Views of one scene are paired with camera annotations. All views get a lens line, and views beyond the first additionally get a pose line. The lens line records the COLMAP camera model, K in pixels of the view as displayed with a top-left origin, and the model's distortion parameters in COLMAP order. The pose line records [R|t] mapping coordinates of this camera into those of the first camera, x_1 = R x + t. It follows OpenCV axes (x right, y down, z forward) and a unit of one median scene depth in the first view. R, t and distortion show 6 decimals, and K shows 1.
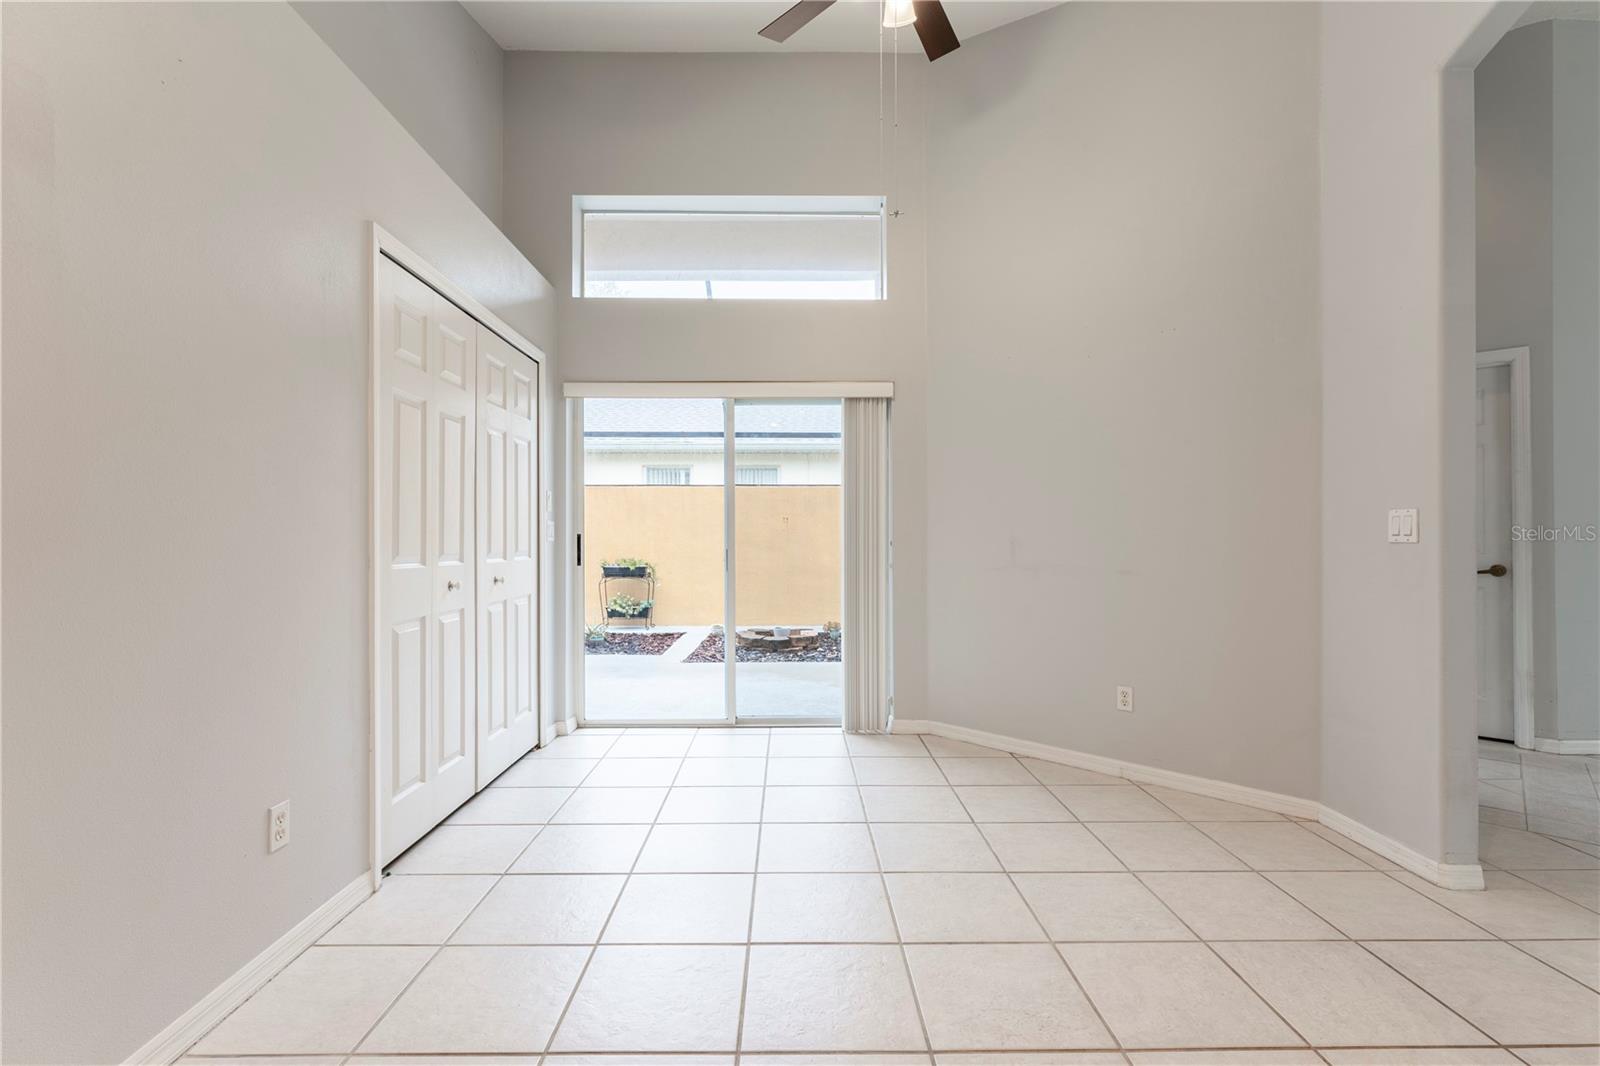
lens RADIAL K [[723.0, 0, 801.4], [0, 723.0, 531.0], [0, 0, 1]] dist [0.001011, -0.000557]
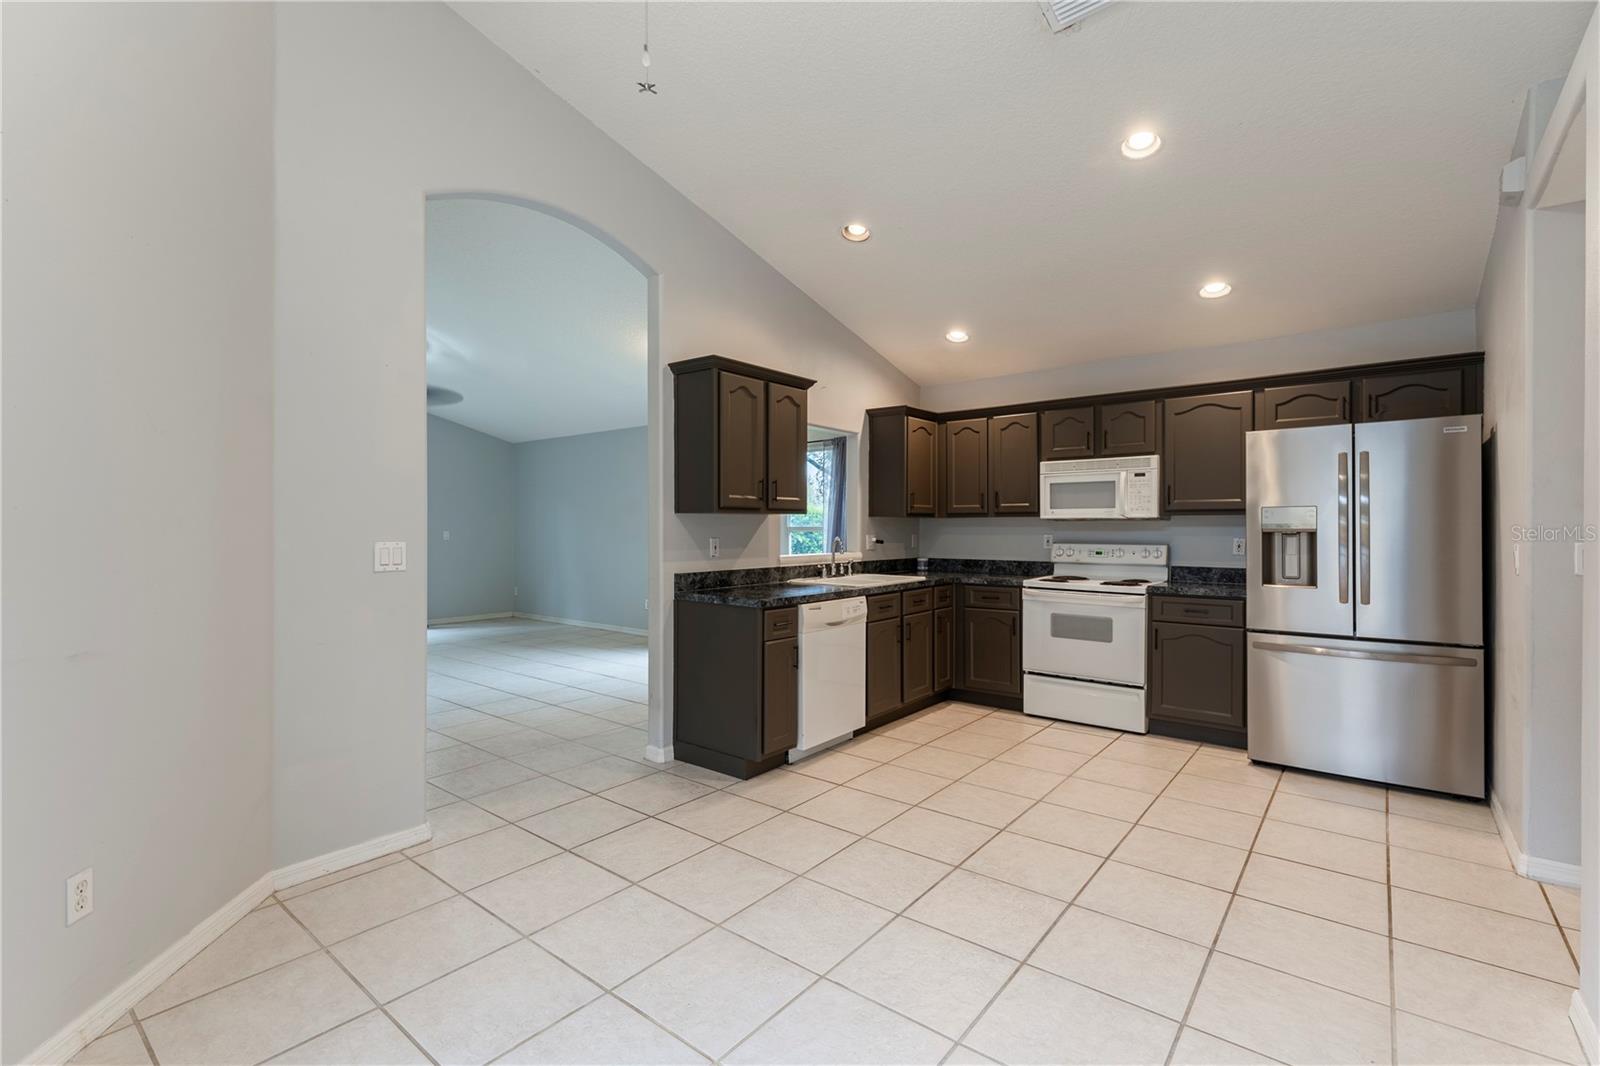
lens RADIAL K [[723.0, 0, 815.4], [0, 723.0, 530.6], [0, 0, 1]] dist [0.001011, -0.000557]
pose [[-0.783316, -0.002219, 0.621619, -0.263701], [-0.005547, 0.999979, -0.003420, -0.030840], [-0.621599, -0.006127, -0.783312, 0.965931]]
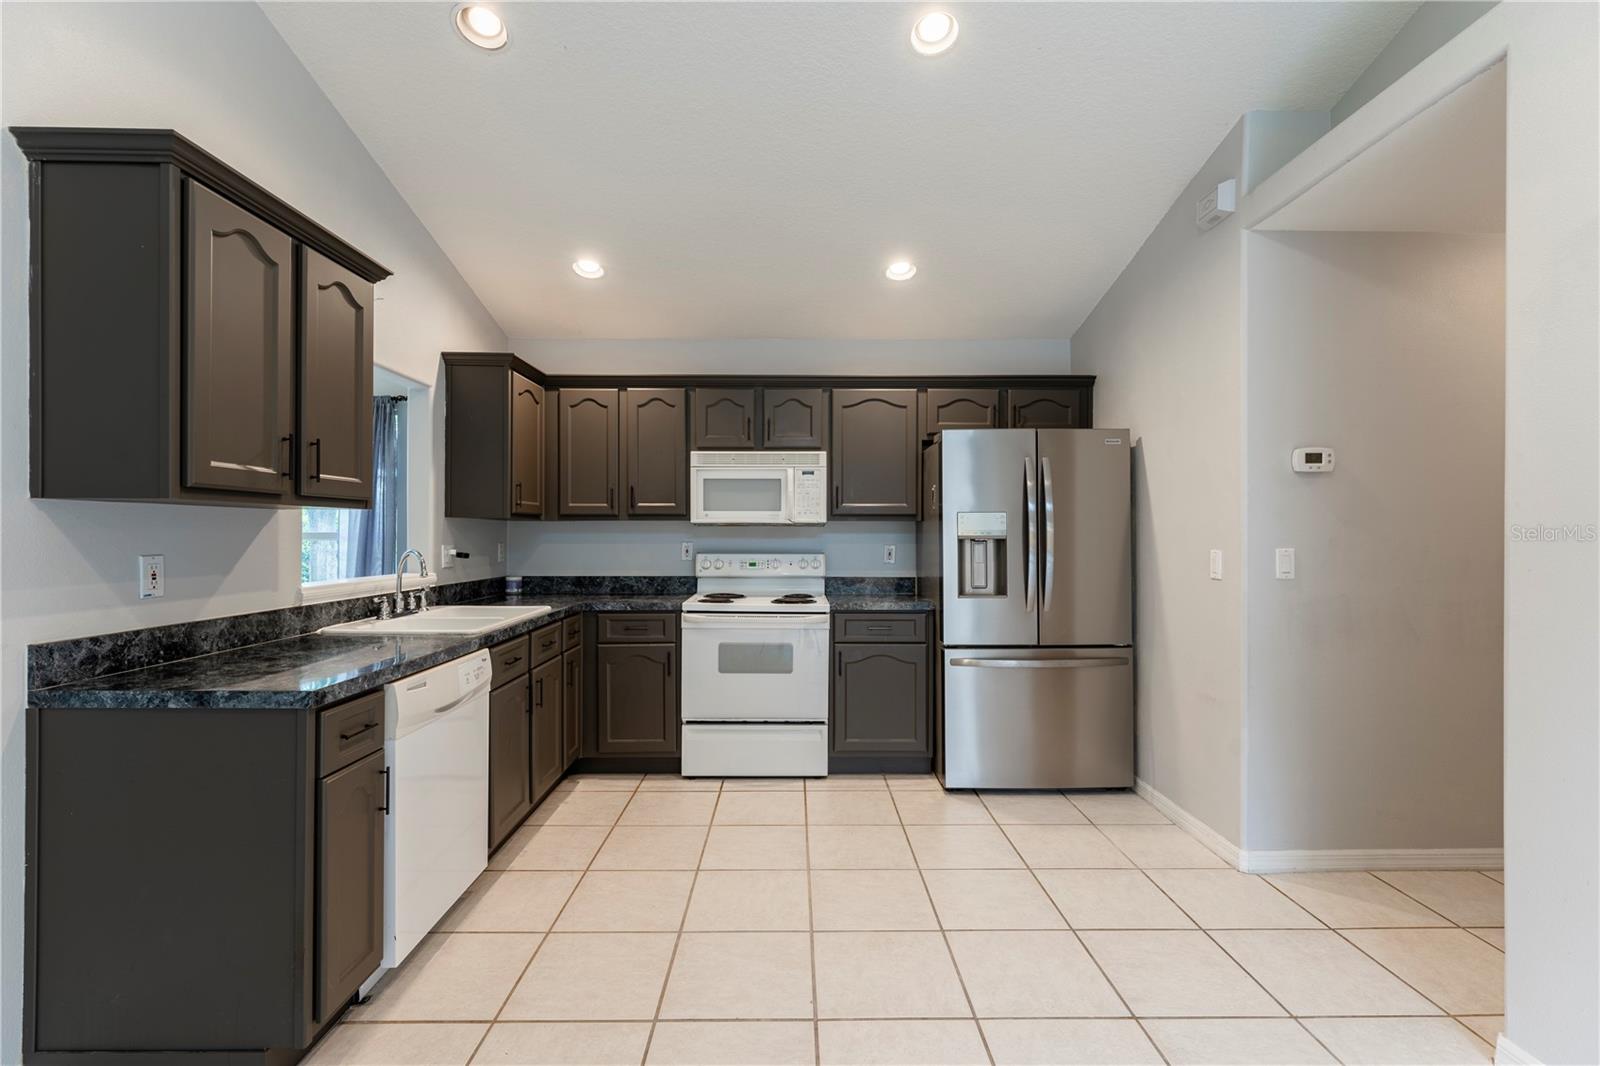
lens RADIAL K [[723.0, 0, 807.3], [0, 723.0, 533.8], [0, 0, 1]] dist [0.001011, -0.000557]
pose [[-0.999980, -0.001353, -0.006108, 0.090065], [-0.001296, 0.999956, -0.009261, -0.033836], [0.006120, -0.009253, -0.999938, 0.704716]]
